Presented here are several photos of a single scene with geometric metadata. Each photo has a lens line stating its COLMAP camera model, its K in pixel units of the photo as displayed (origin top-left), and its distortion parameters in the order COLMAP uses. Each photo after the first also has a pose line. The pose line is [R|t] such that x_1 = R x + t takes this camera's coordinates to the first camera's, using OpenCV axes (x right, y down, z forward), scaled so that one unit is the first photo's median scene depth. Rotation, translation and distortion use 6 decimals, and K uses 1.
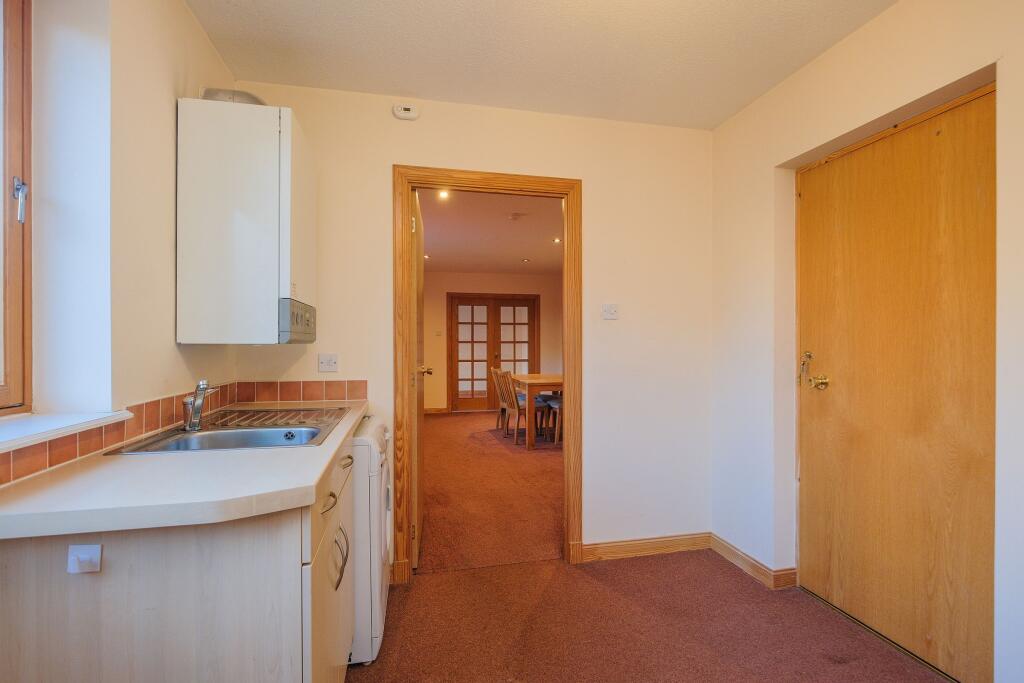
lens RADIAL K [[481.9, 0, 519.1], [0, 481.9, 346.2], [0, 0, 1]] dist [-0.002880, -0.000231]
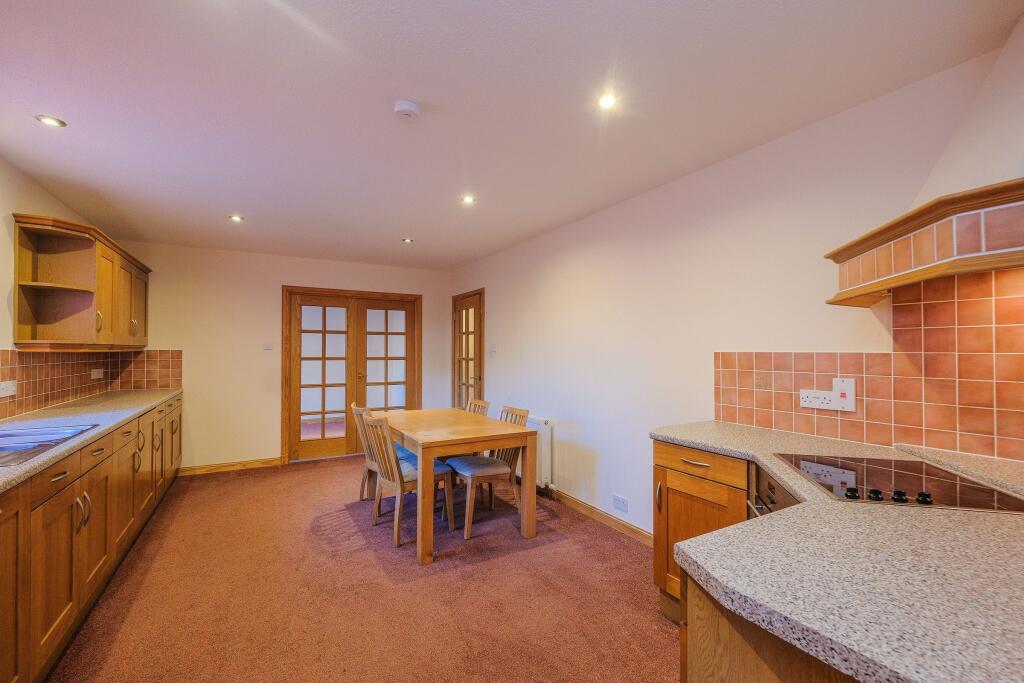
lens RADIAL K [[446.3, 0, 521.0], [0, 446.3, 345.0], [0, 0, 1]] dist [-0.003062, -0.000184]
pose [[0.954429, 0.007404, 0.298347, -0.017588], [-0.001835, 0.999819, -0.018942, -0.017258], [-0.298433, 0.017531, 0.954270, 0.308678]]
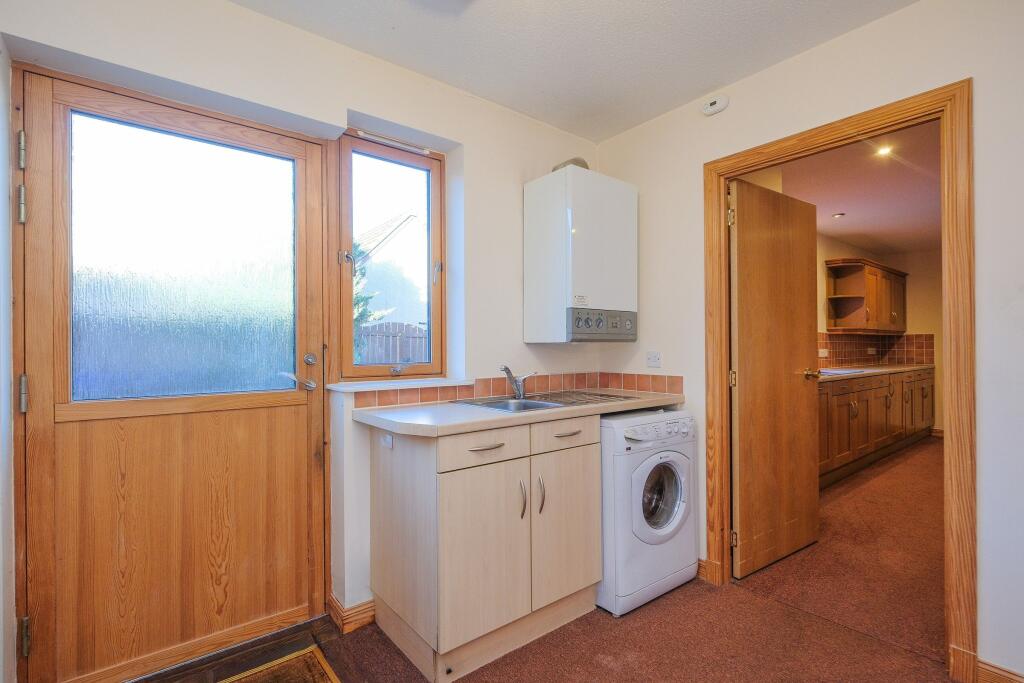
lens RADIAL K [[481.9, 0, 521.3], [0, 481.9, 348.7], [0, 0, 1]] dist [-0.002880, -0.000231]
pose [[0.437806, -0.000394, -0.899069, 0.136966], [-0.000091, 1.000000, -0.000483, 0.002865], [0.899069, 0.000293, 0.437806, 0.061667]]
